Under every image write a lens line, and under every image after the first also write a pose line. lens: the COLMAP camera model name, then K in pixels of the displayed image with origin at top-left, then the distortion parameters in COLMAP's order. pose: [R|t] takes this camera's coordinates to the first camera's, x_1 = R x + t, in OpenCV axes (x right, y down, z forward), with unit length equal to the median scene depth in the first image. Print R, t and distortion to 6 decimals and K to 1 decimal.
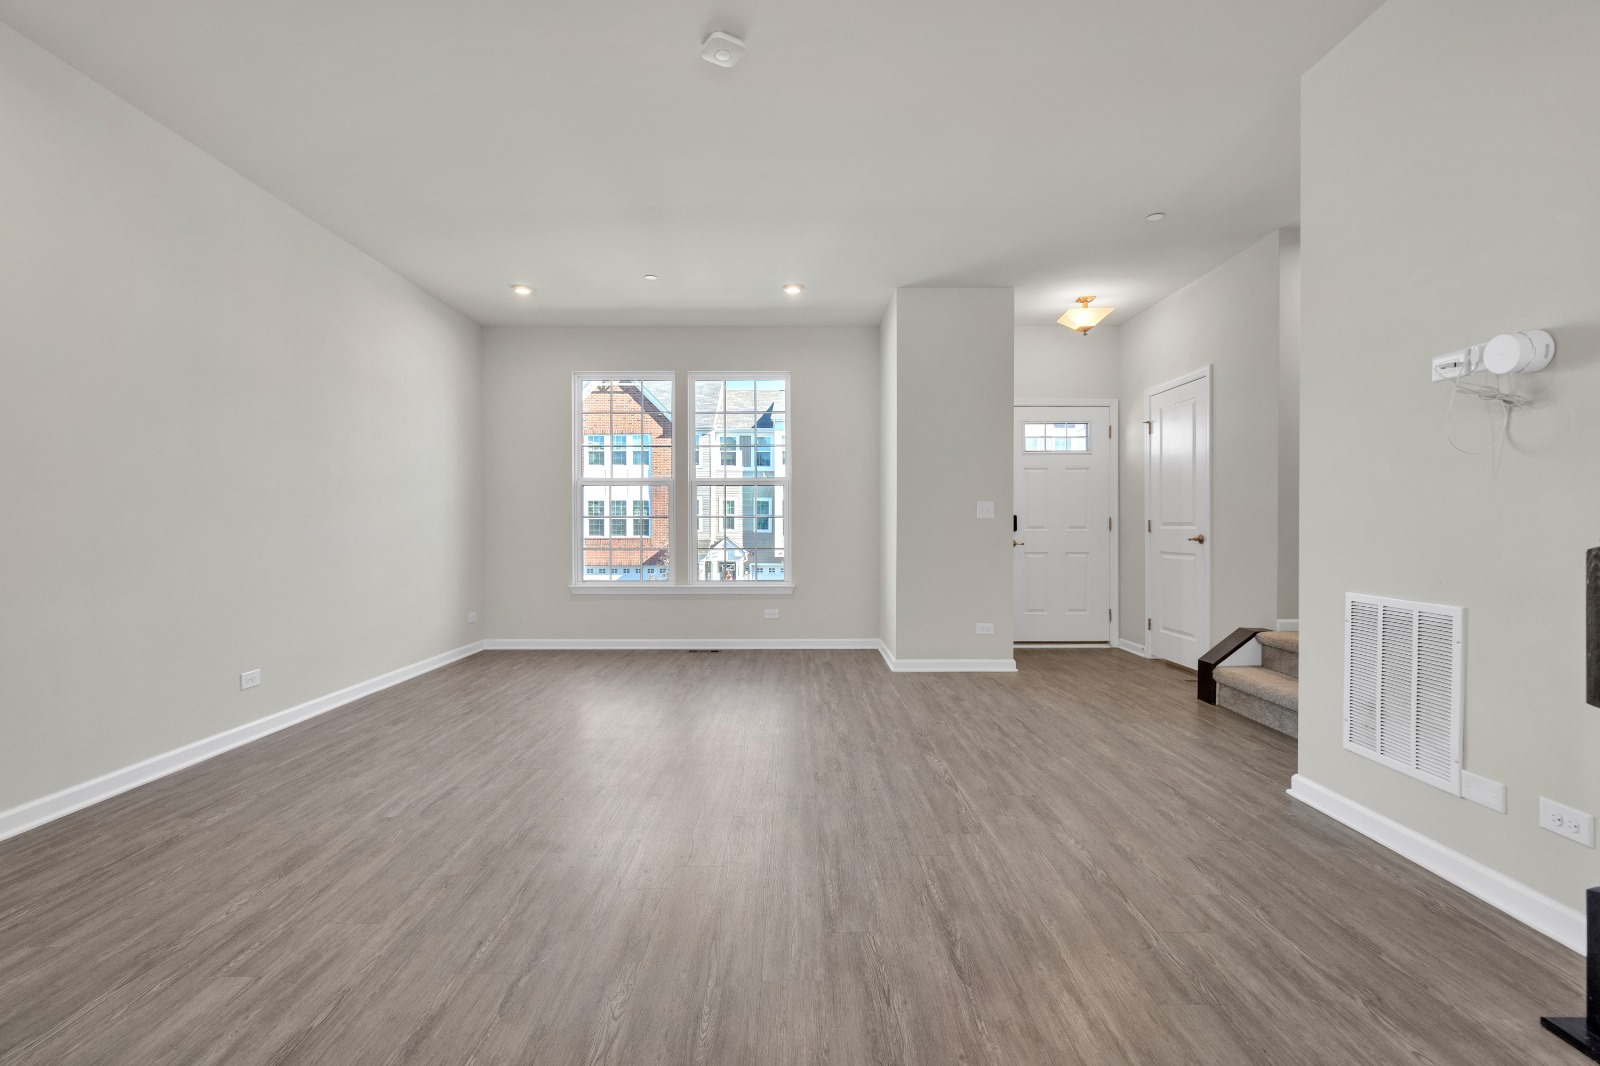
lens RADIAL K [[729.2, 0, 798.3], [0, 729.2, 533.7], [0, 0, 1]] dist [0.000681, 0.000320]
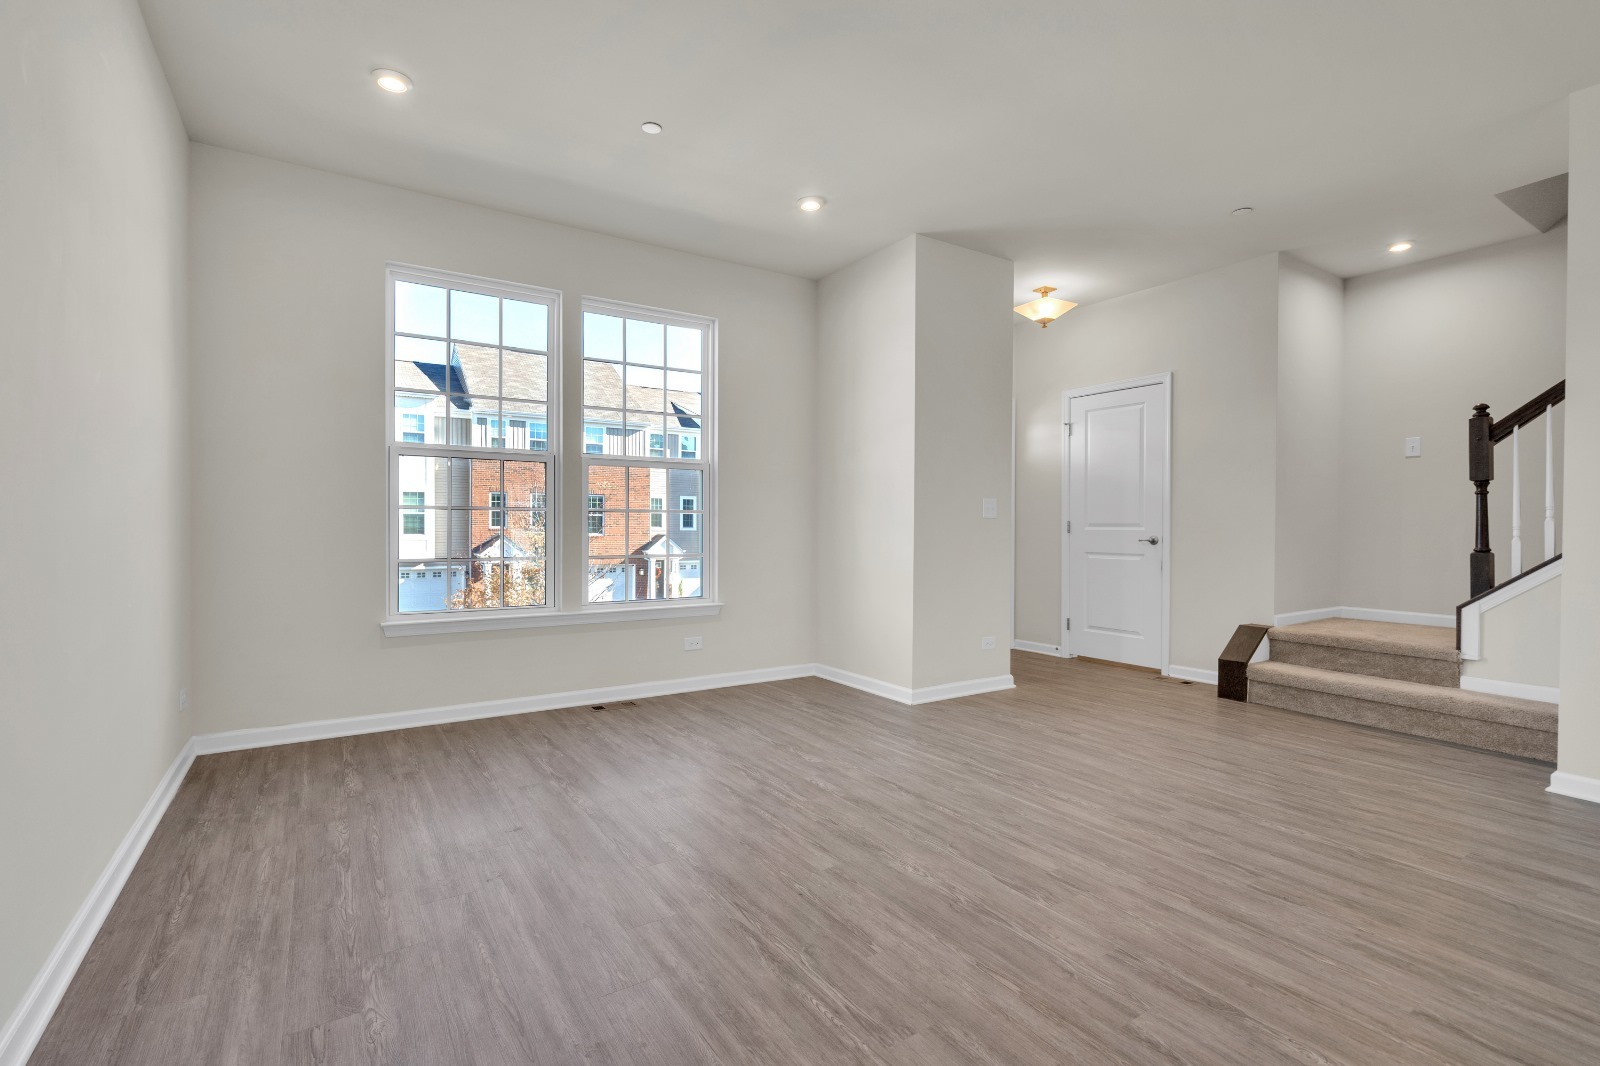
lens RADIAL K [[729.2, 0, 794.7], [0, 729.2, 534.7], [0, 0, 1]] dist [0.000681, 0.000320]
pose [[0.840516, -0.000887, 0.541785, -0.524164], [-0.001648, 0.999990, 0.004194, -0.004492], [-0.541784, -0.004418, 0.840506, 0.484991]]
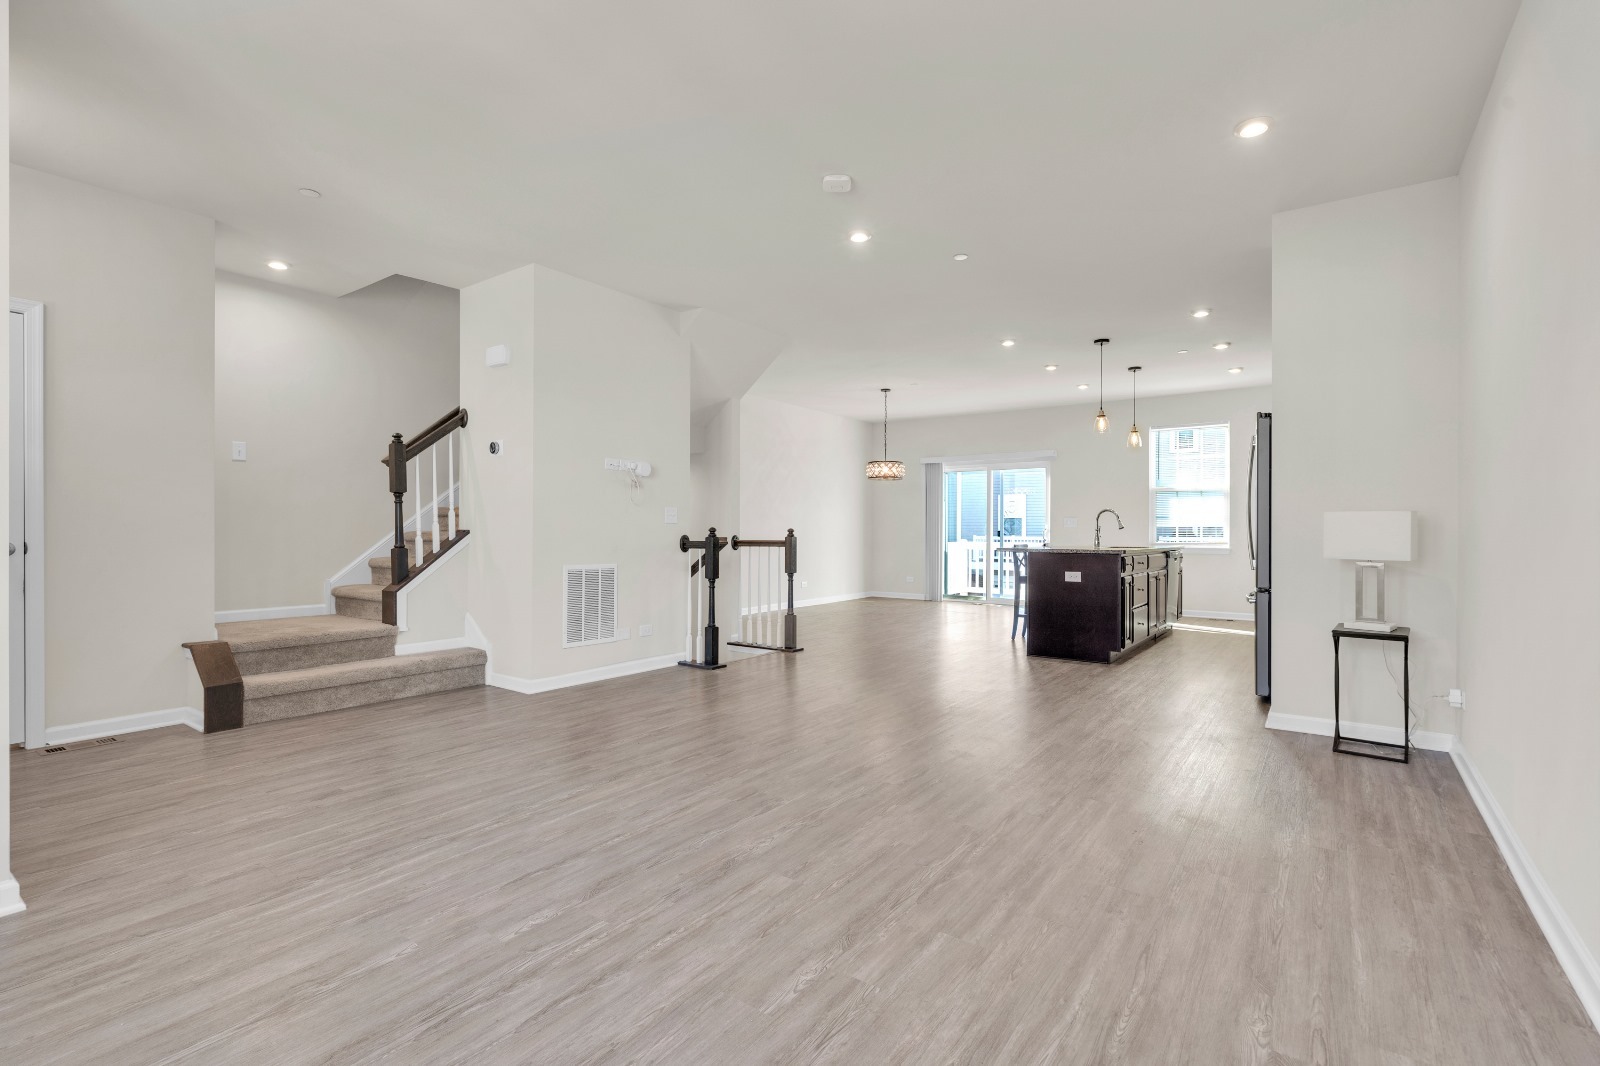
lens RADIAL K [[729.2, 0, 803.0], [0, 729.2, 532.6], [0, 0, 1]] dist [0.000681, 0.000320]
pose [[-0.807867, -0.001491, 0.589363, -0.532956], [0.005122, 0.999941, 0.009551, -0.012383], [-0.589342, 0.010735, -0.807812, 1.331779]]
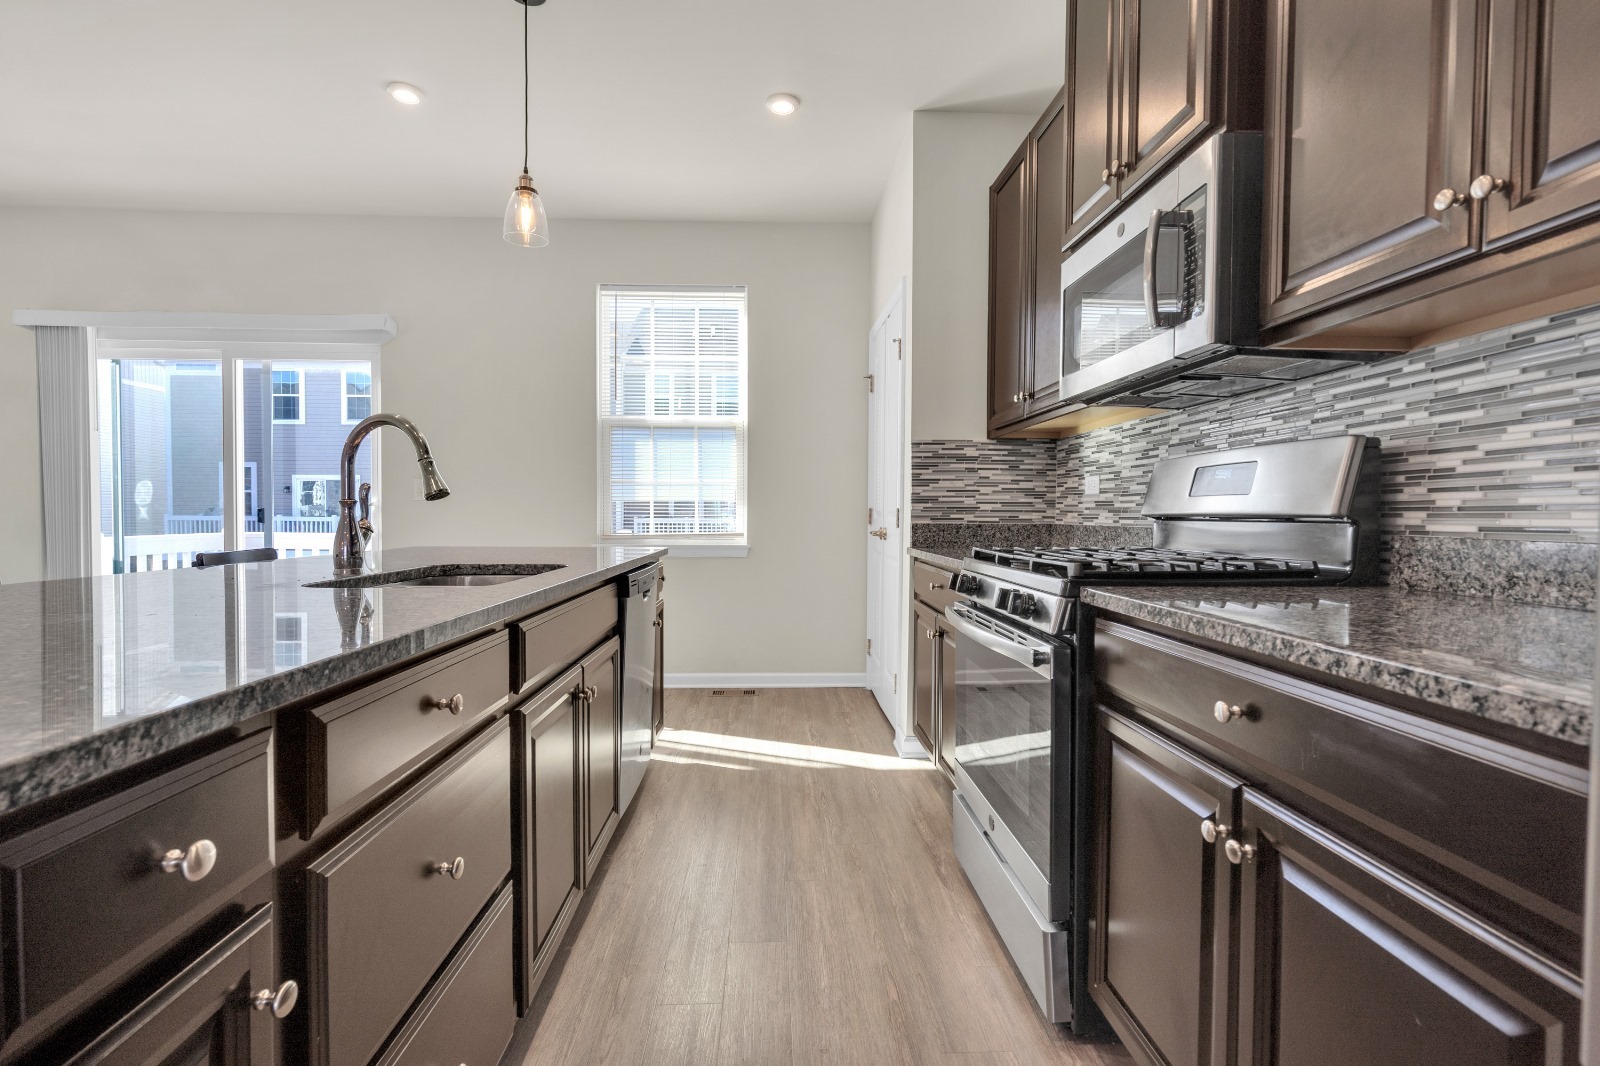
lens RADIAL K [[729.2, 0, 797.0], [0, 729.2, 531.3], [0, 0, 1]] dist [0.000681, 0.000320]
pose [[-0.999190, -0.003459, -0.040096, -0.464032], [-0.005033, 0.999217, 0.039231, -0.008656], [0.039929, 0.039401, -0.998425, 0.892077]]
